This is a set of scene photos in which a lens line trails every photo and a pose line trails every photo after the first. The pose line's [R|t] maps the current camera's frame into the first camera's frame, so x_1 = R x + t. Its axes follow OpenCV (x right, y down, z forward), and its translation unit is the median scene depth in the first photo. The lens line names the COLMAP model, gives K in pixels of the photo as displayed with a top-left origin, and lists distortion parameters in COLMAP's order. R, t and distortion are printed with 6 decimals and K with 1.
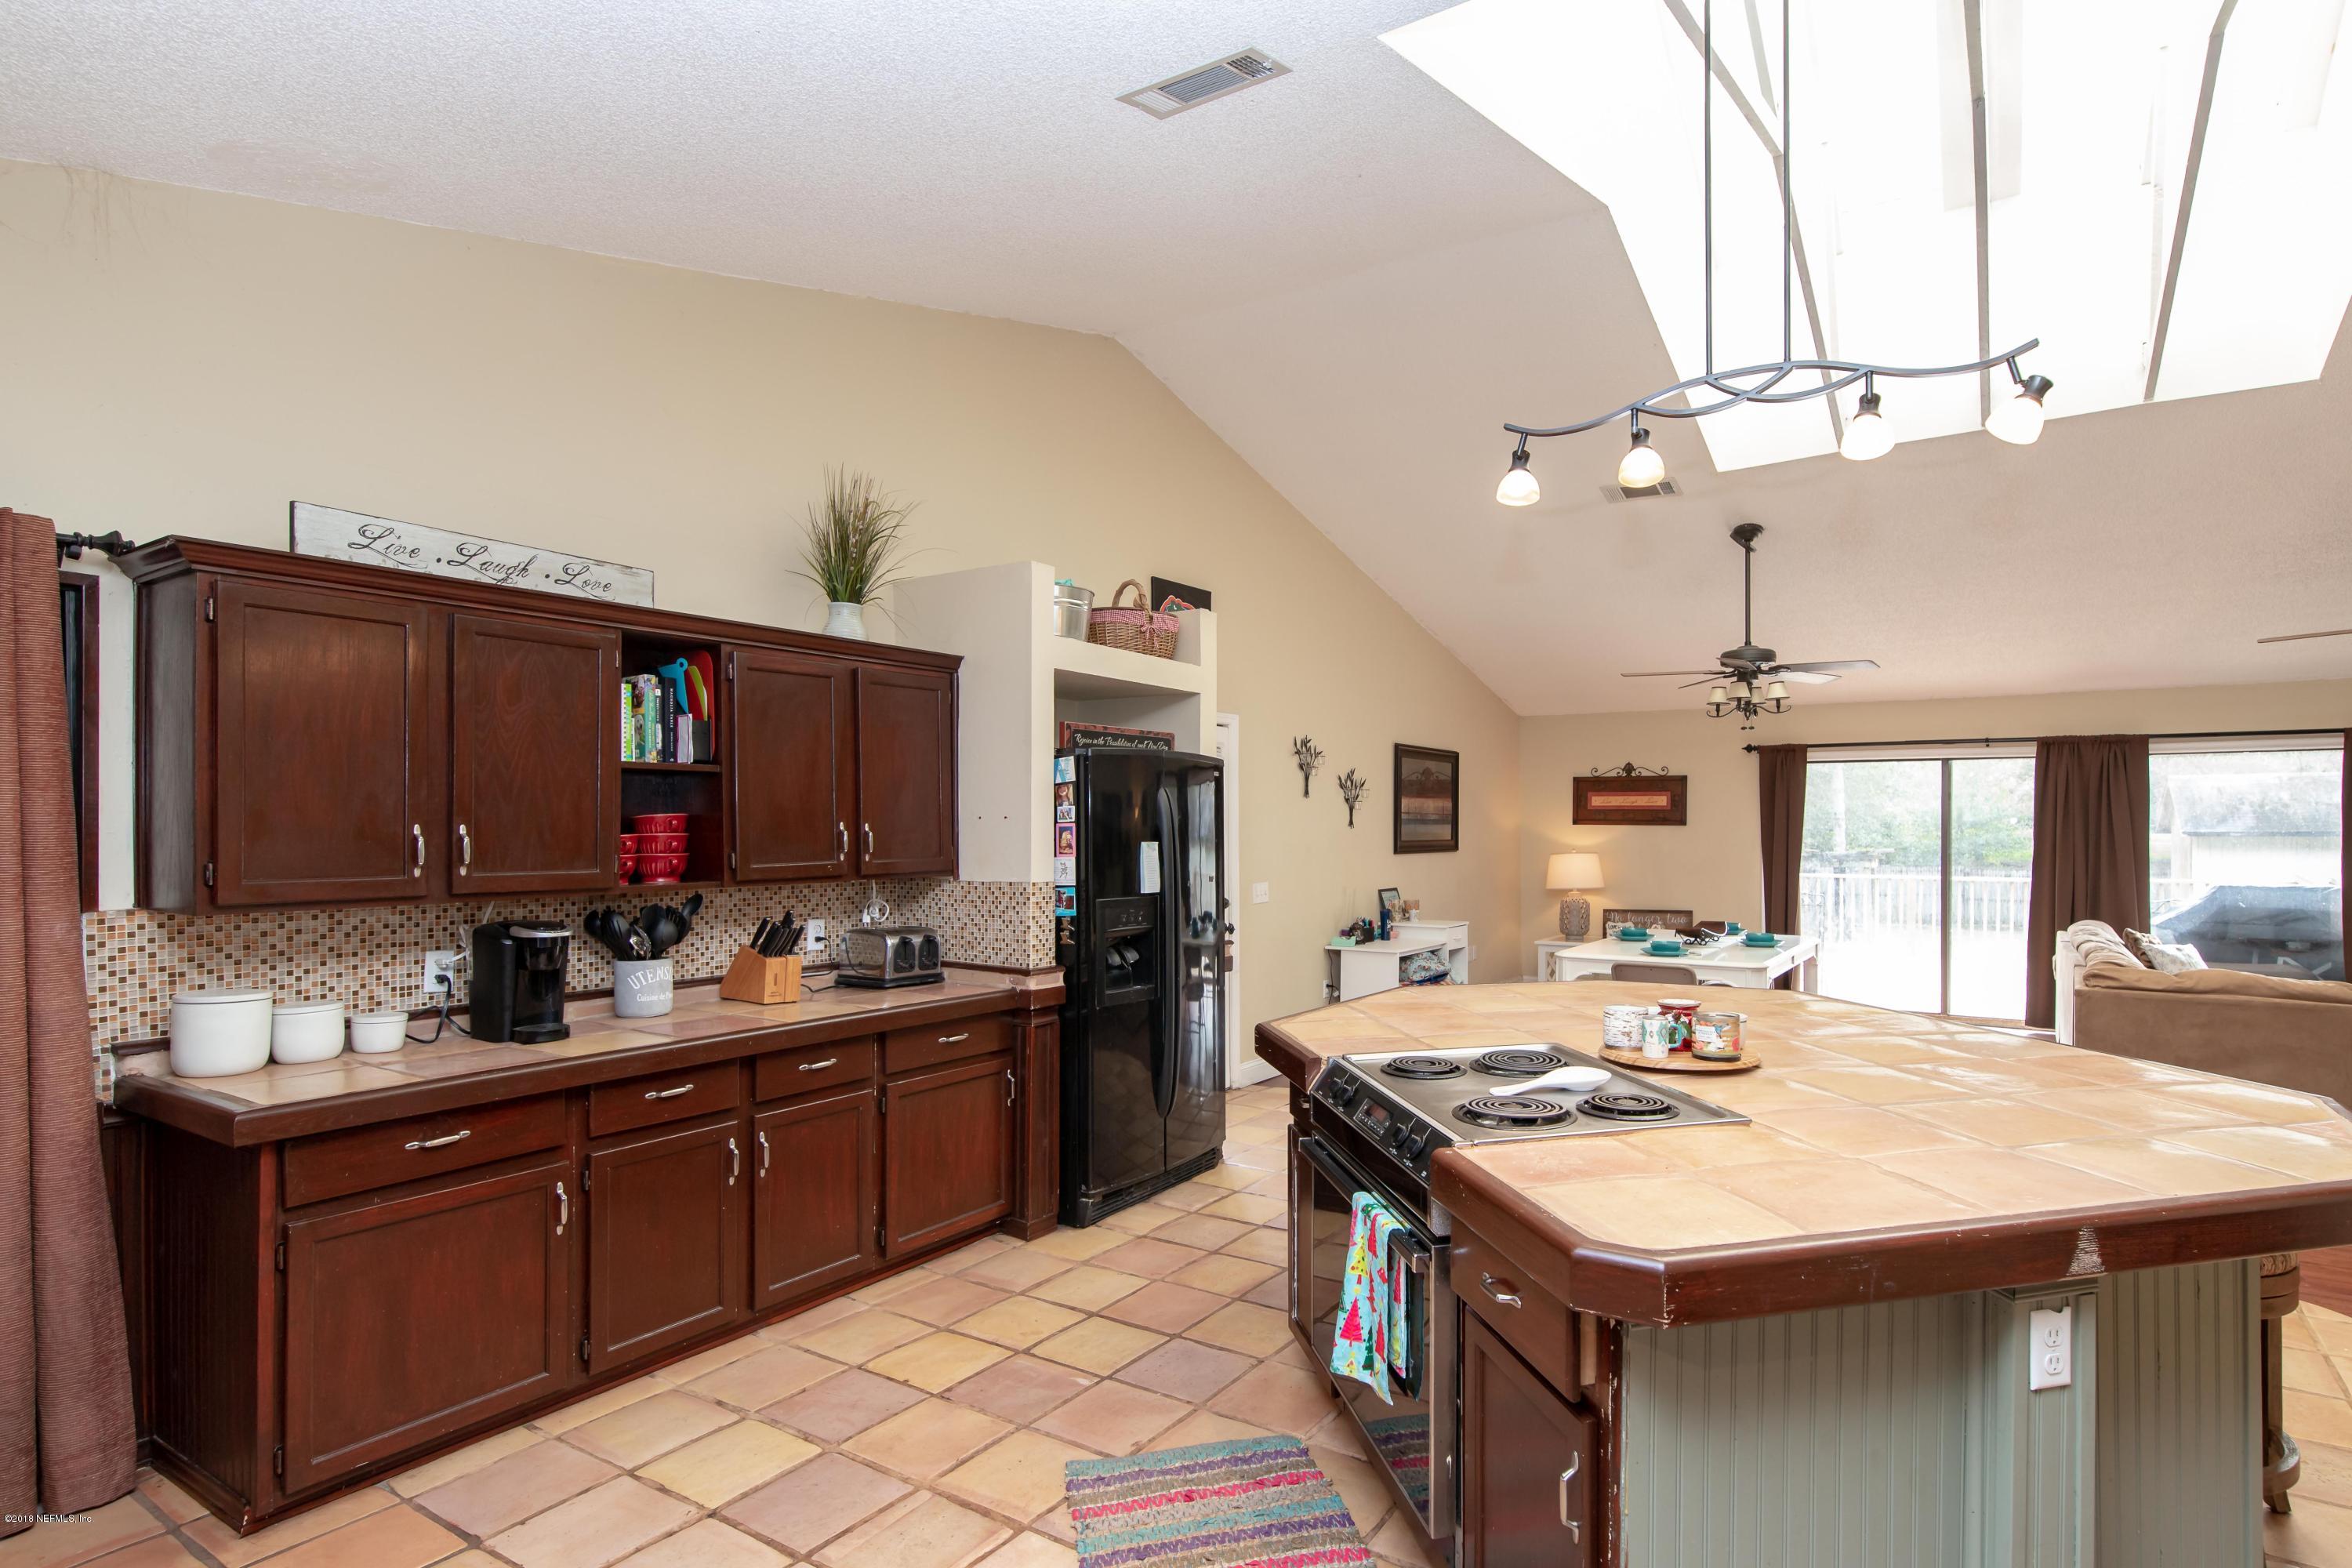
lens RADIAL K [[1162.8, 0, 1272.1], [0, 1162.8, 829.0], [0, 0, 1]] dist [-0.001209, -0.000753]
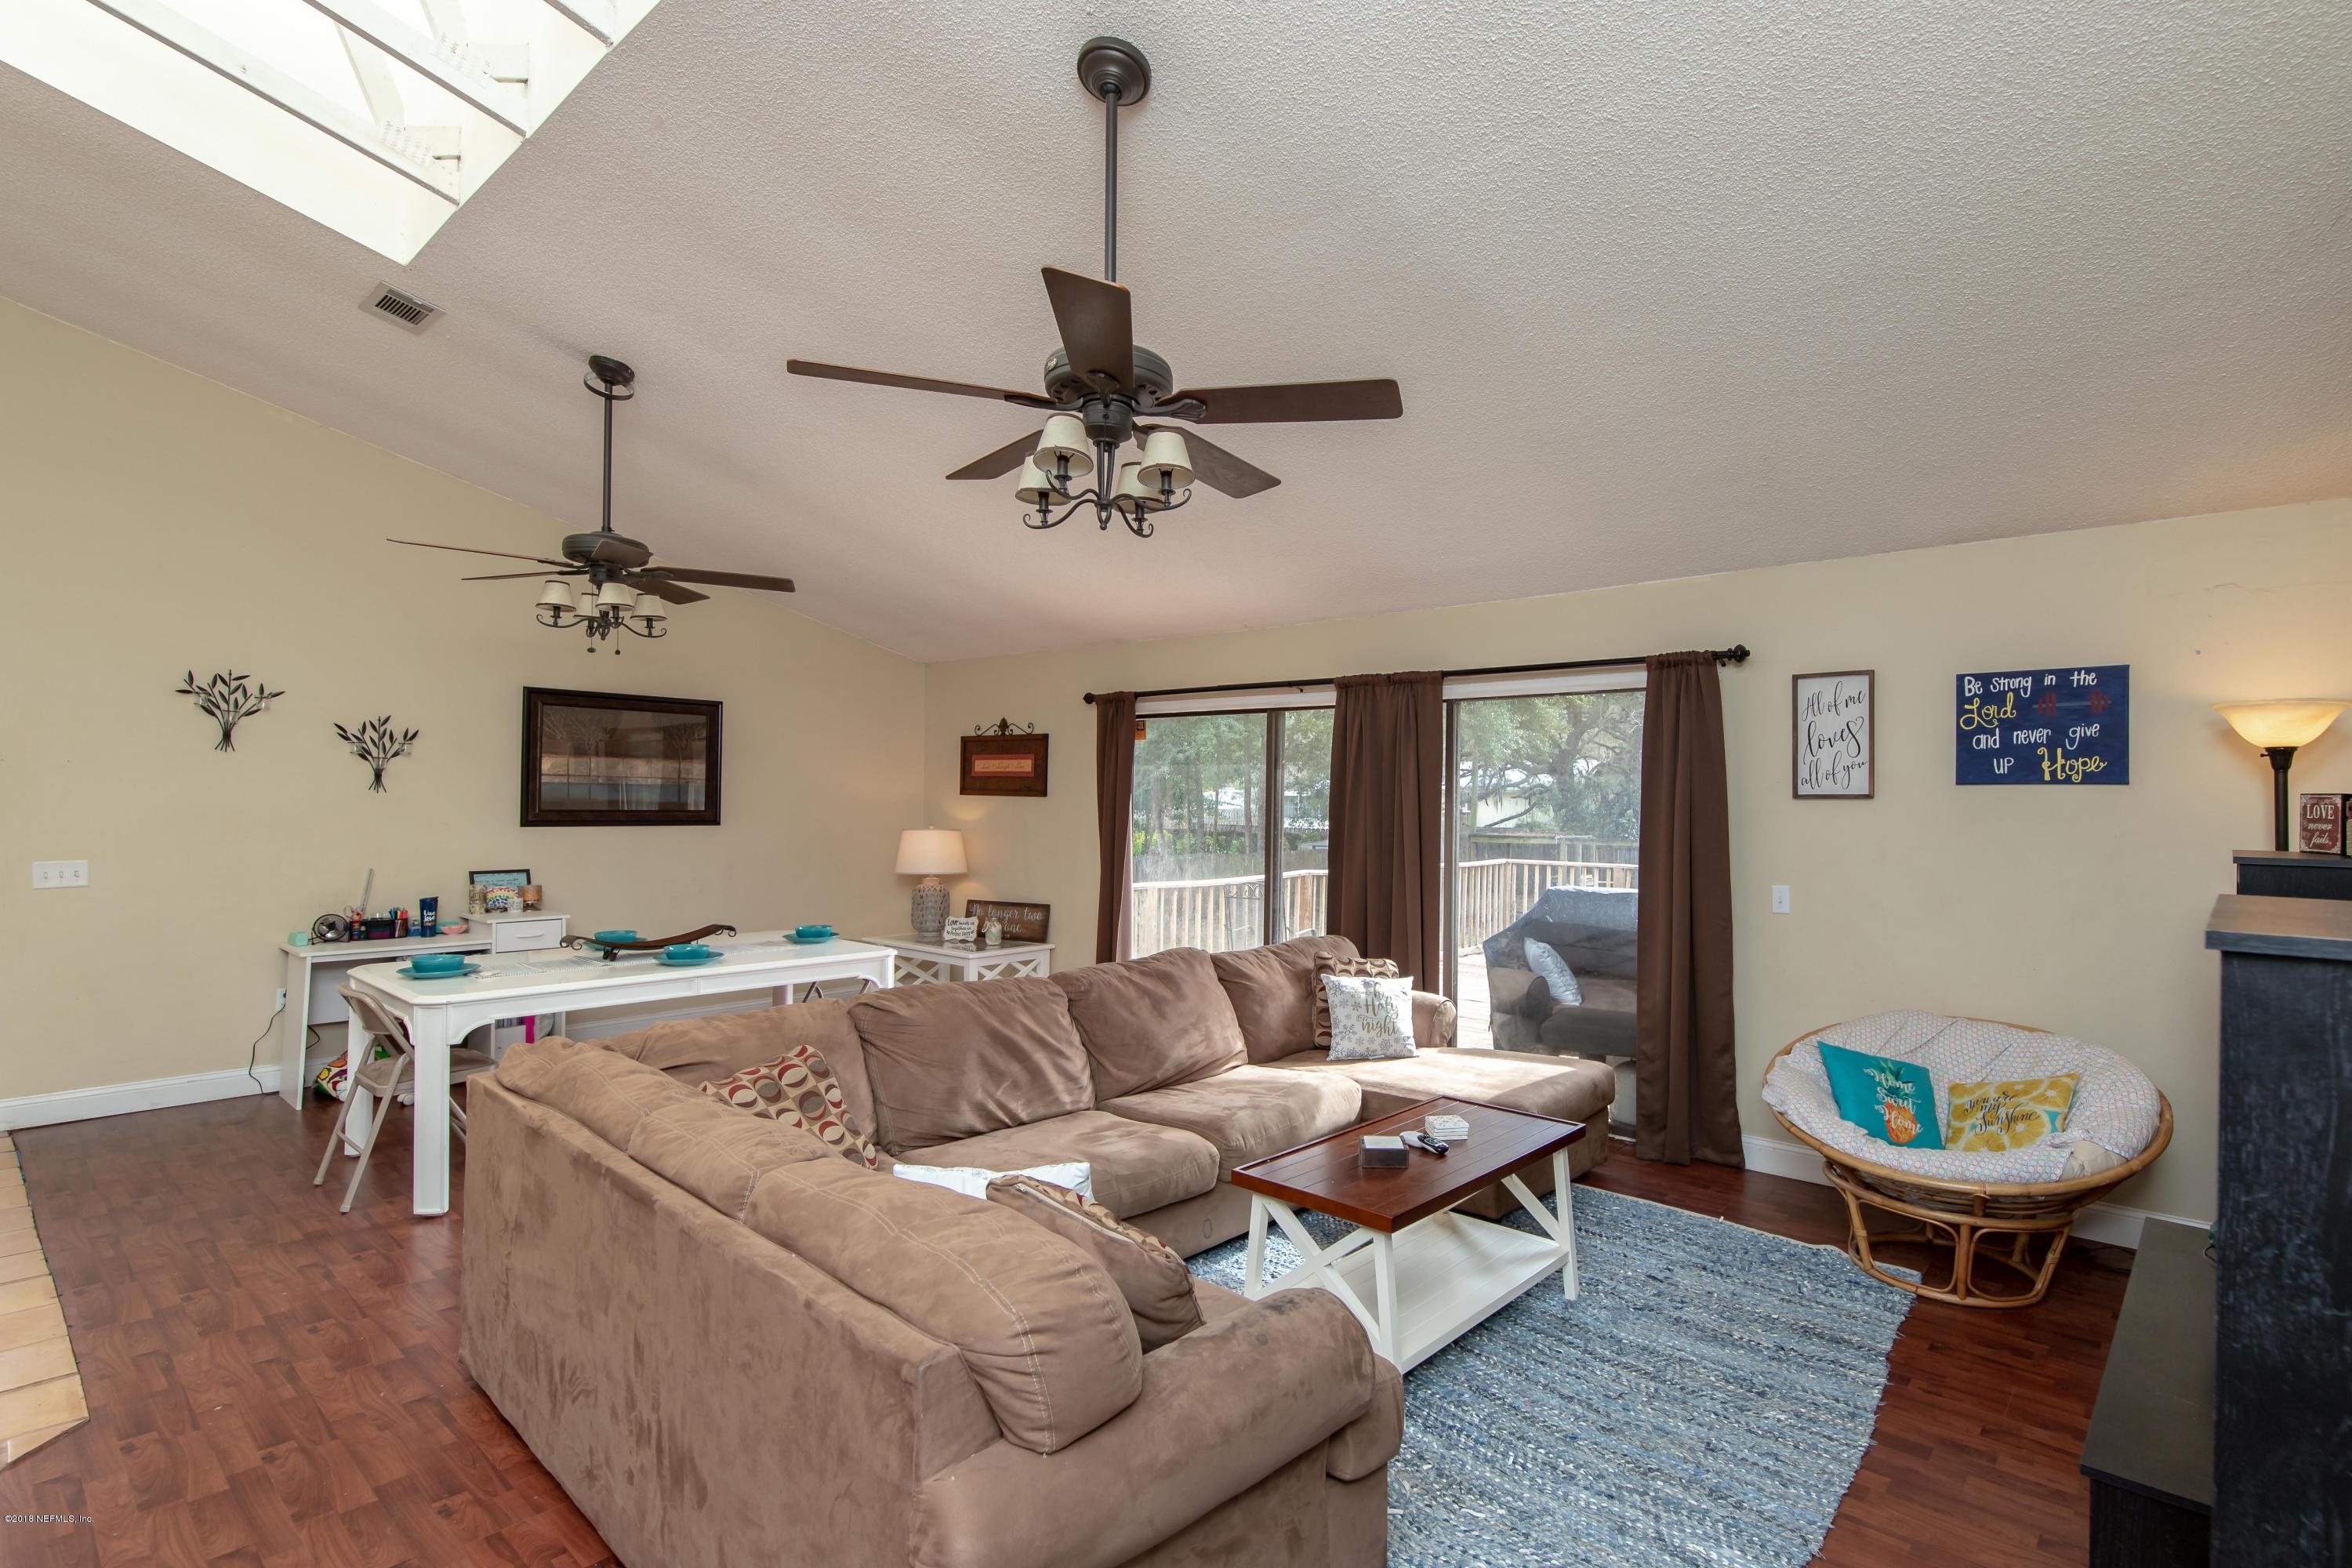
lens RADIAL K [[1115.5, 0, 1294.1], [0, 1115.5, 790.6], [0, 0, 1]] dist [0.002990, -0.000973]
pose [[0.993716, 0.011281, -0.111362, 0.753896], [-0.012573, 0.999861, -0.010905, -0.001250], [0.111223, 0.012236, 0.993720, 0.321047]]
